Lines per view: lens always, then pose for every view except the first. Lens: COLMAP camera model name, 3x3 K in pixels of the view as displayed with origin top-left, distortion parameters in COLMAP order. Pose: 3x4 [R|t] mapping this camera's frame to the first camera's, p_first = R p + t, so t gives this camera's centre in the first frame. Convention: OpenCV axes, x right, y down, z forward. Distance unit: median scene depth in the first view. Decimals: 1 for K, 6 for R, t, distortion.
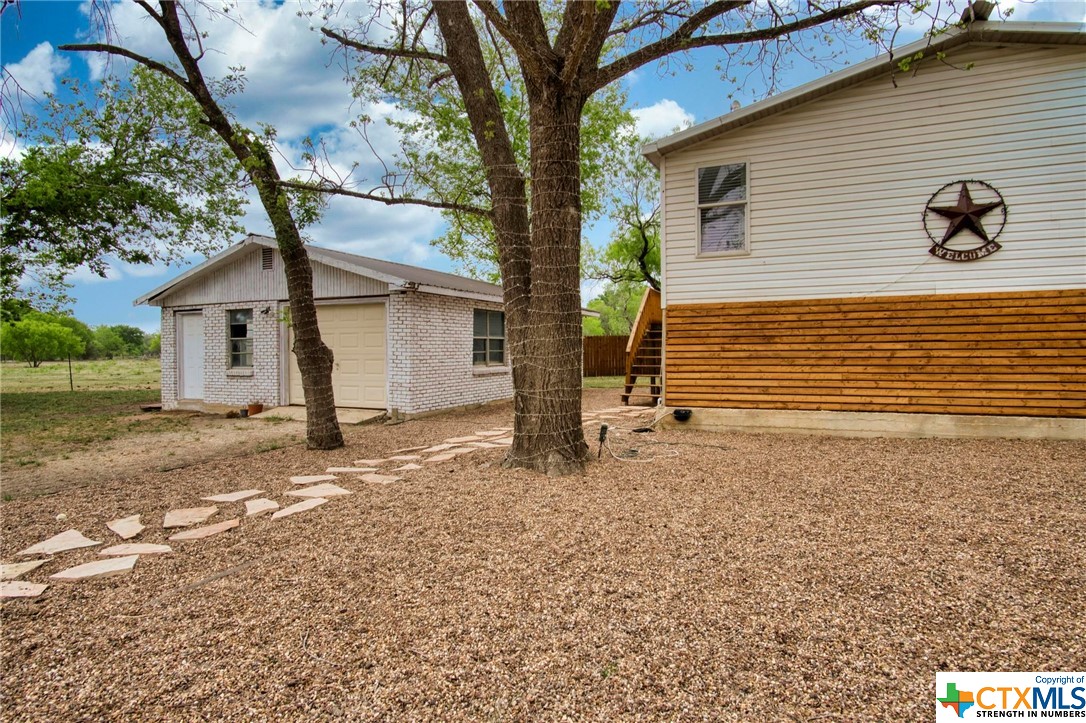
lens RADIAL K [[622.9, 0, 543.0], [0, 622.9, 361.5], [0, 0, 1]] dist [-0.000784, 0.000387]
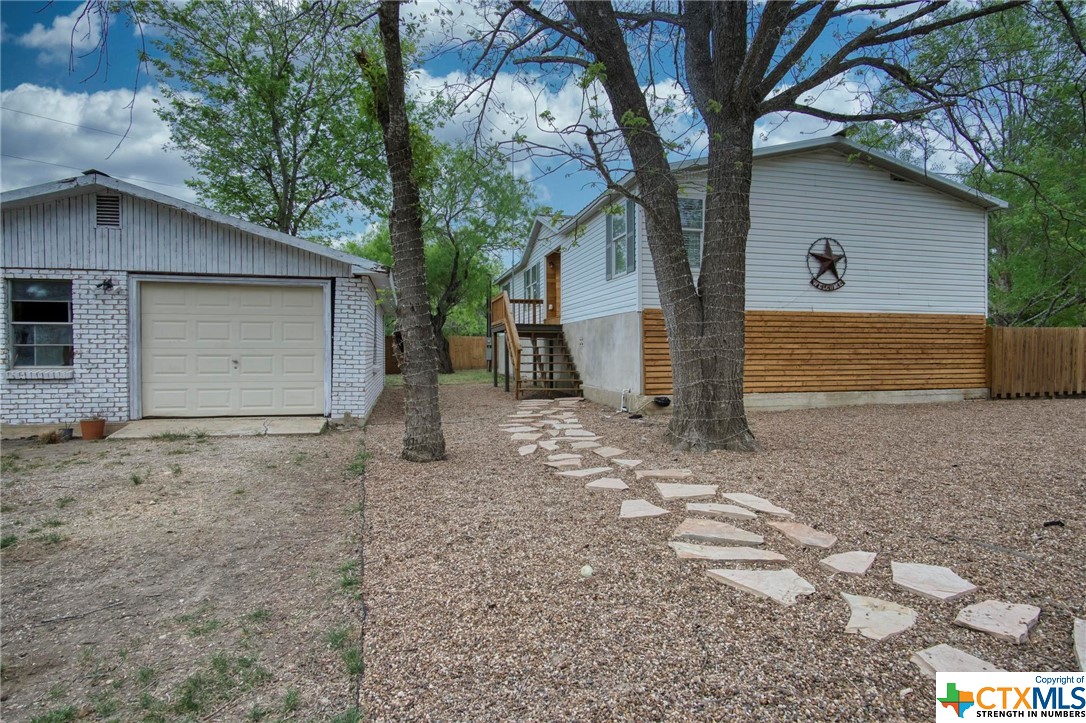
lens RADIAL K [[579.0, 0, 543.0], [0, 579.0, 361.5], [0, 0, 1]] dist [-0.001656, -0.000301]
pose [[0.789927, -0.001698, 0.613198, -0.728667], [0.003497, 0.999992, -0.001737, 0.011345], [-0.613190, 0.003516, 0.789927, 0.304571]]
